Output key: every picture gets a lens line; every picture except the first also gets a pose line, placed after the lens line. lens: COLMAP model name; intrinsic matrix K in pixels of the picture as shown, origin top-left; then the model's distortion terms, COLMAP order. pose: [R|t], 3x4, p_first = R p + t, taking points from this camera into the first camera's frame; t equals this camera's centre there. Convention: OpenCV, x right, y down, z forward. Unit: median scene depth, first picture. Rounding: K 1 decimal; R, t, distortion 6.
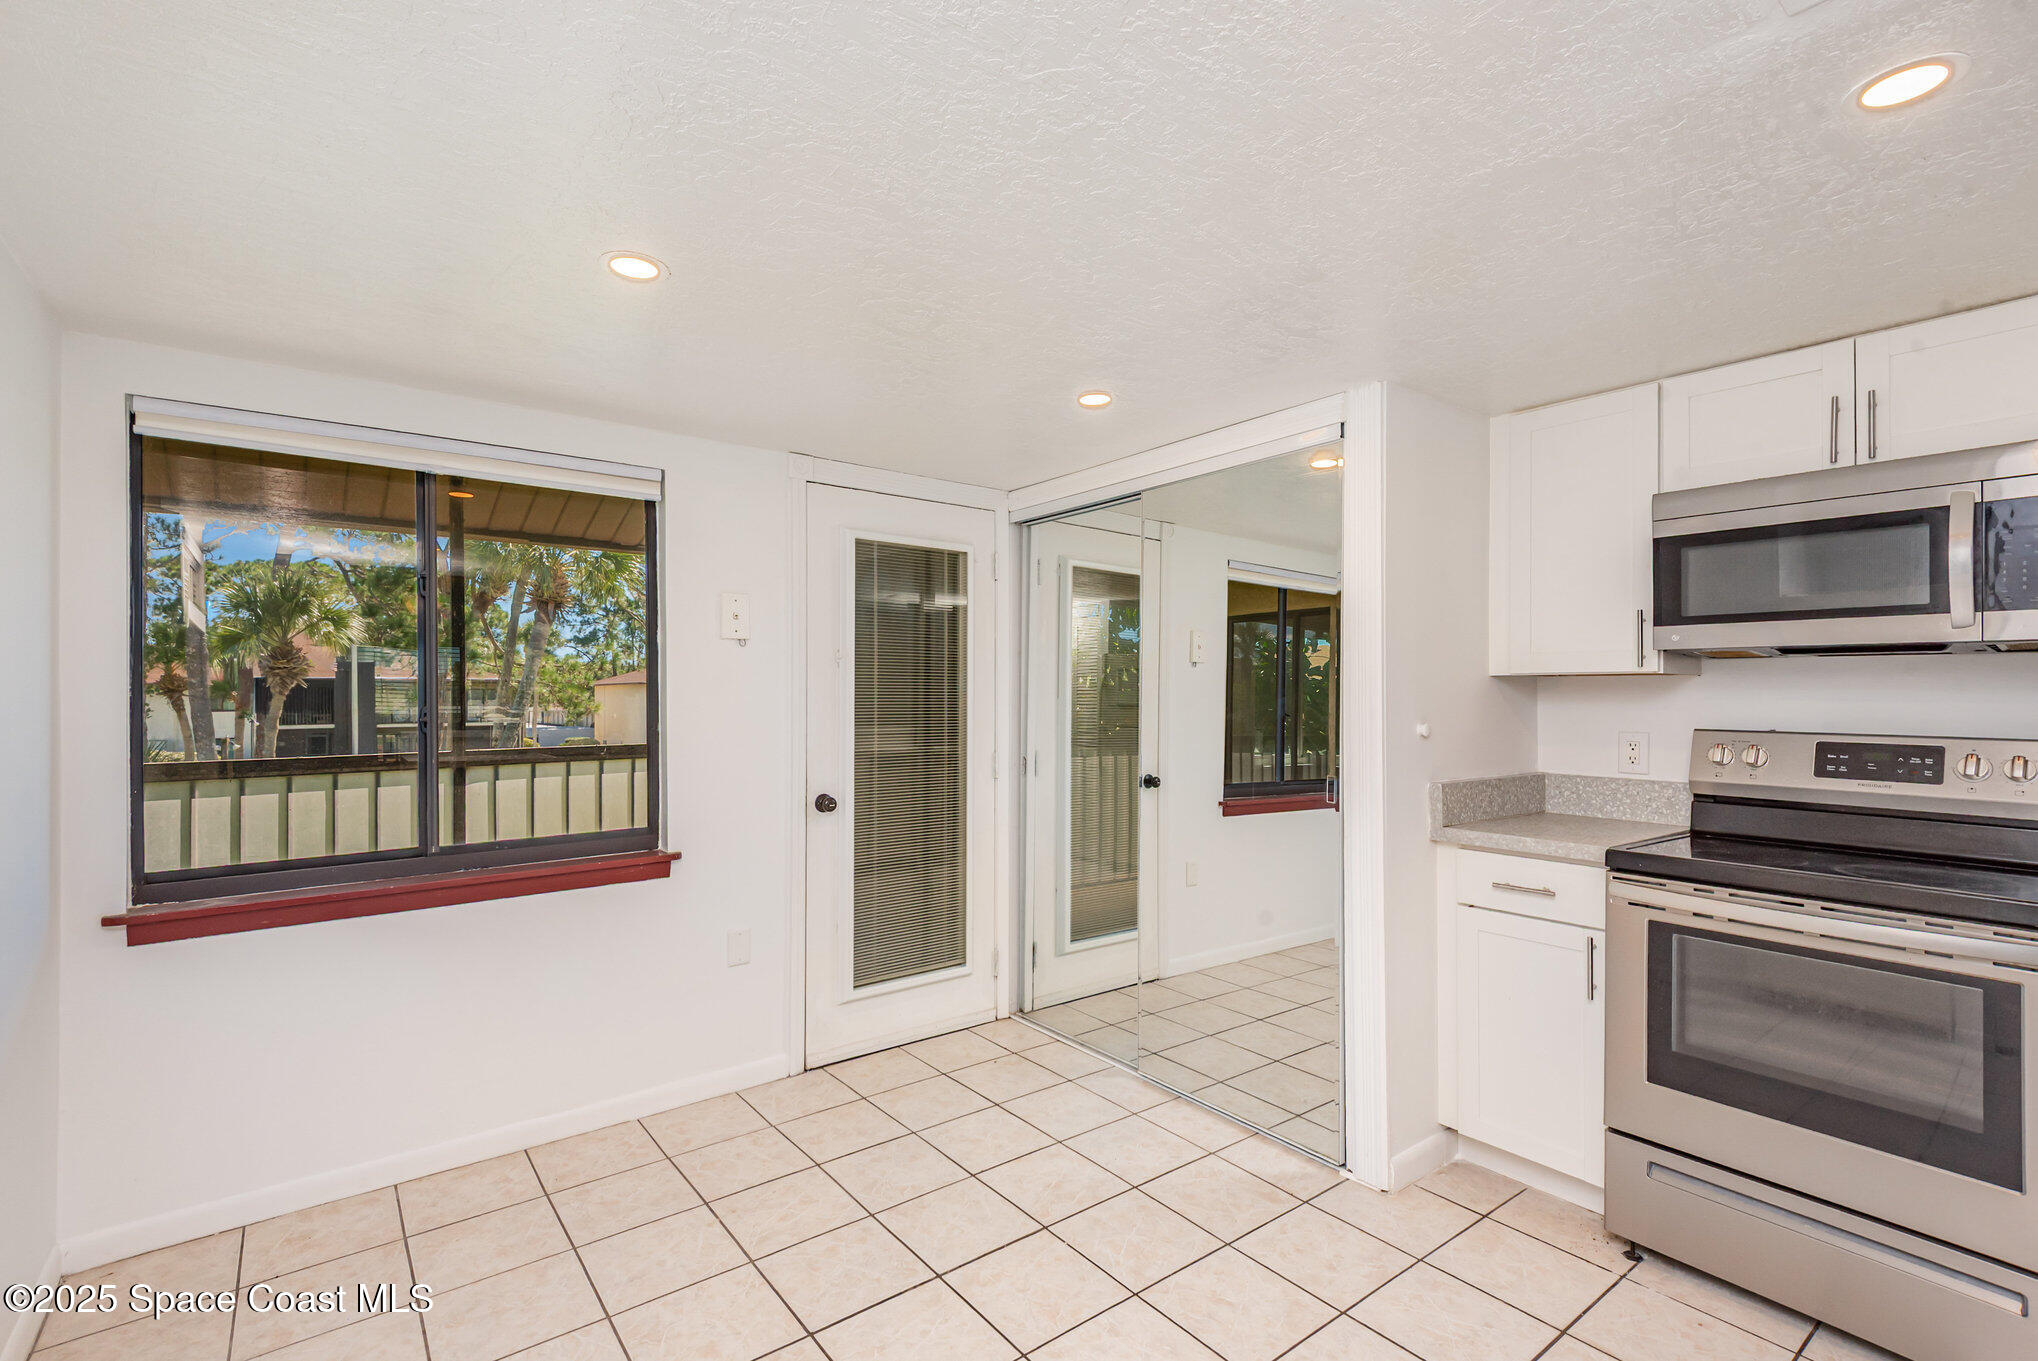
lens RADIAL K [[916.5, 0, 1024.5], [0, 916.5, 688.3], [0, 0, 1]] dist [-0.002821, -0.000682]
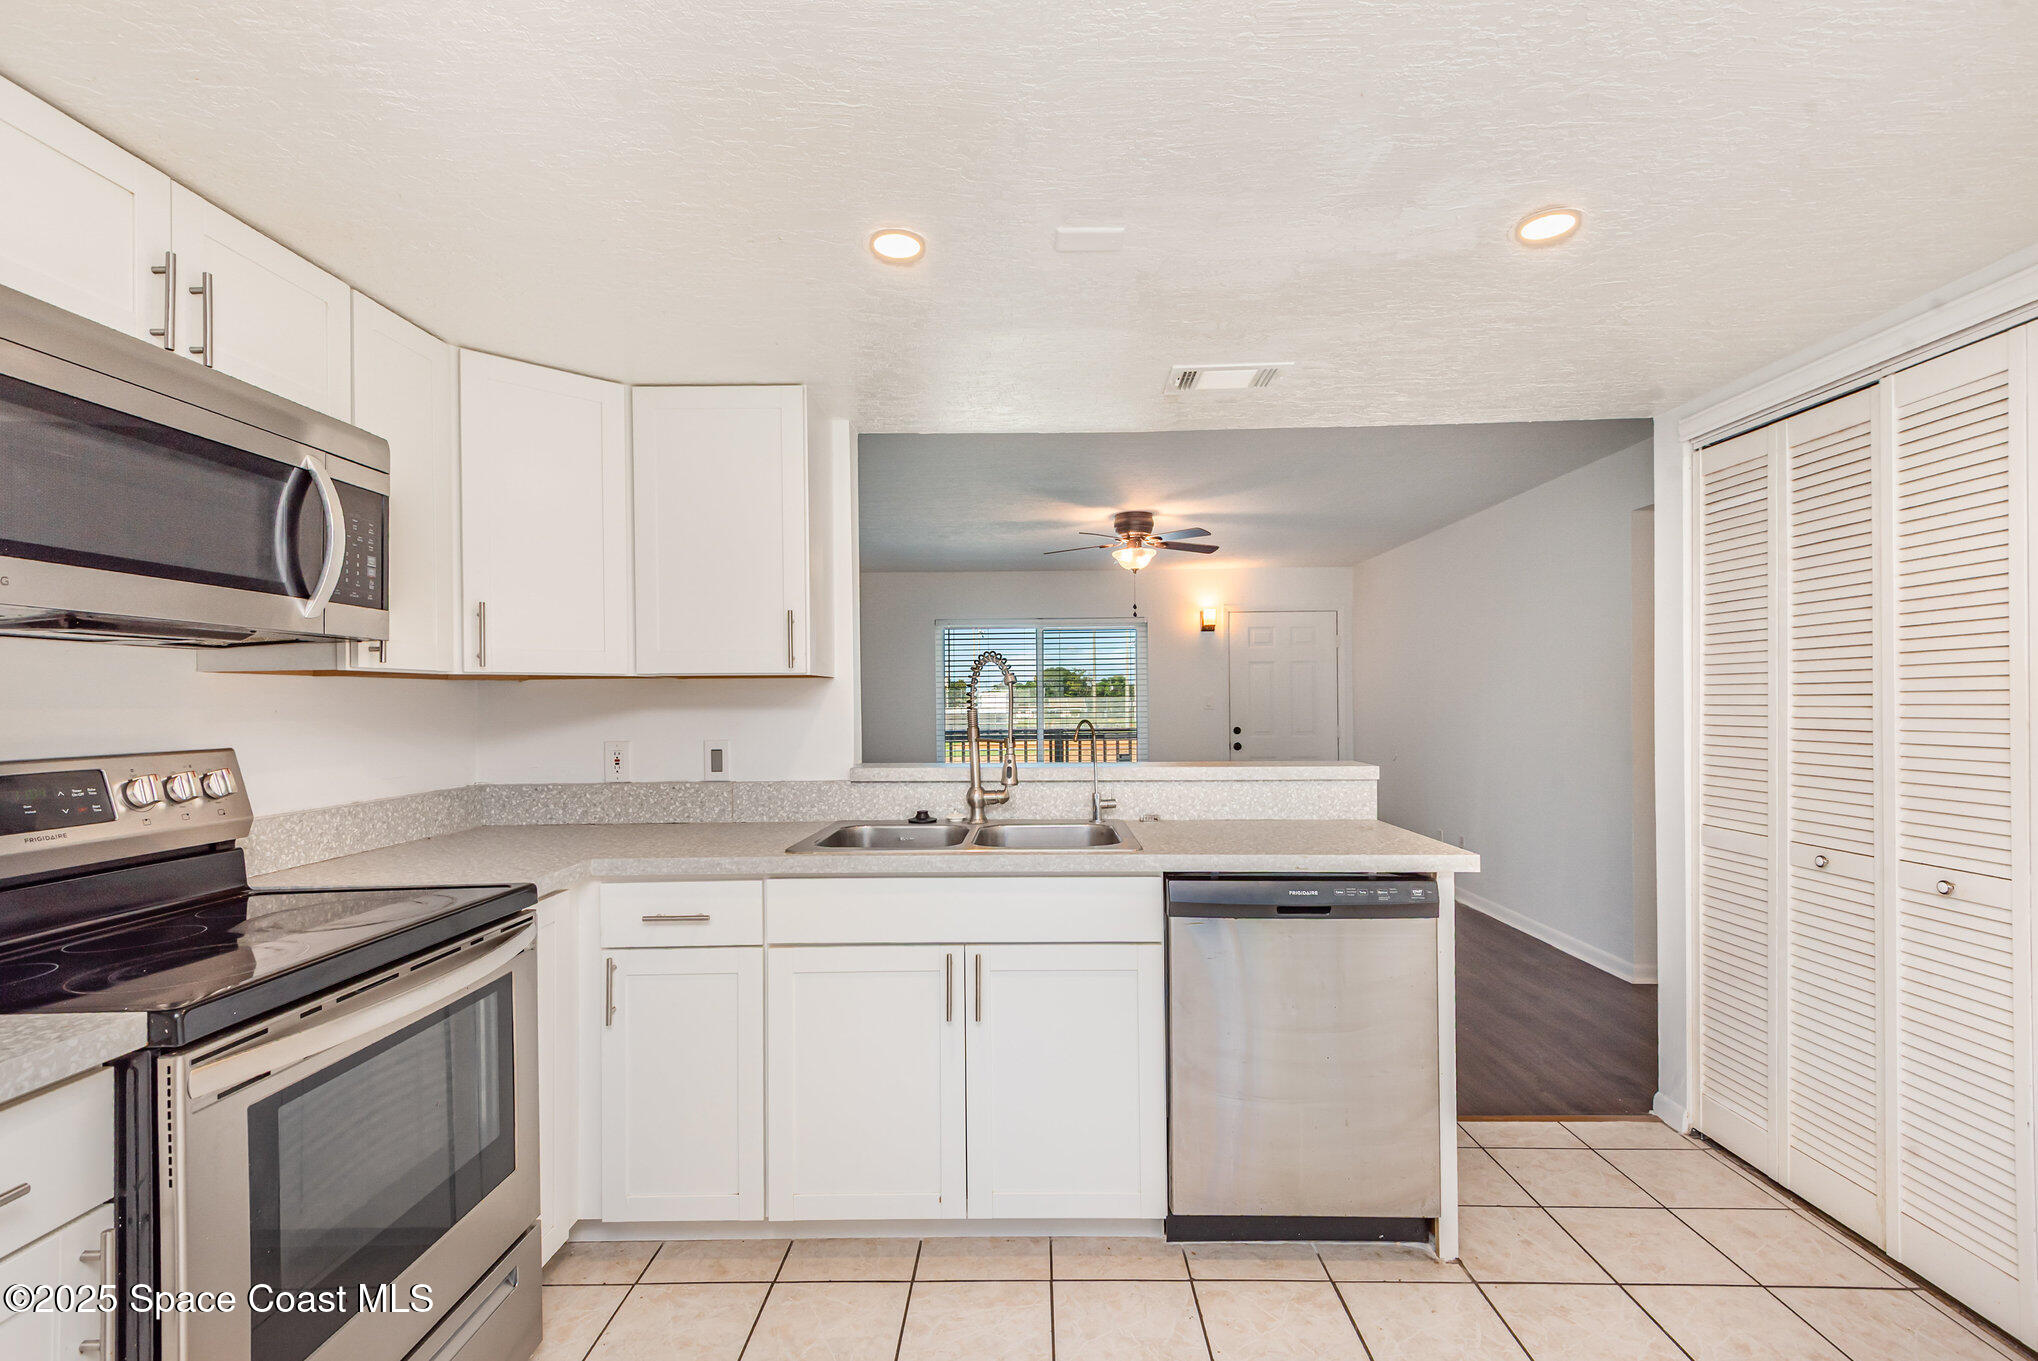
lens RADIAL K [[916.5, 0, 1024.5], [0, 916.5, 688.3], [0, 0, 1]] dist [-0.002821, -0.000682]
pose [[-0.772017, 0.002144, 0.635598, -0.029470], [-0.003794, 0.999961, -0.007981, 0.002342], [-0.635590, -0.008573, -0.771979, 1.129012]]
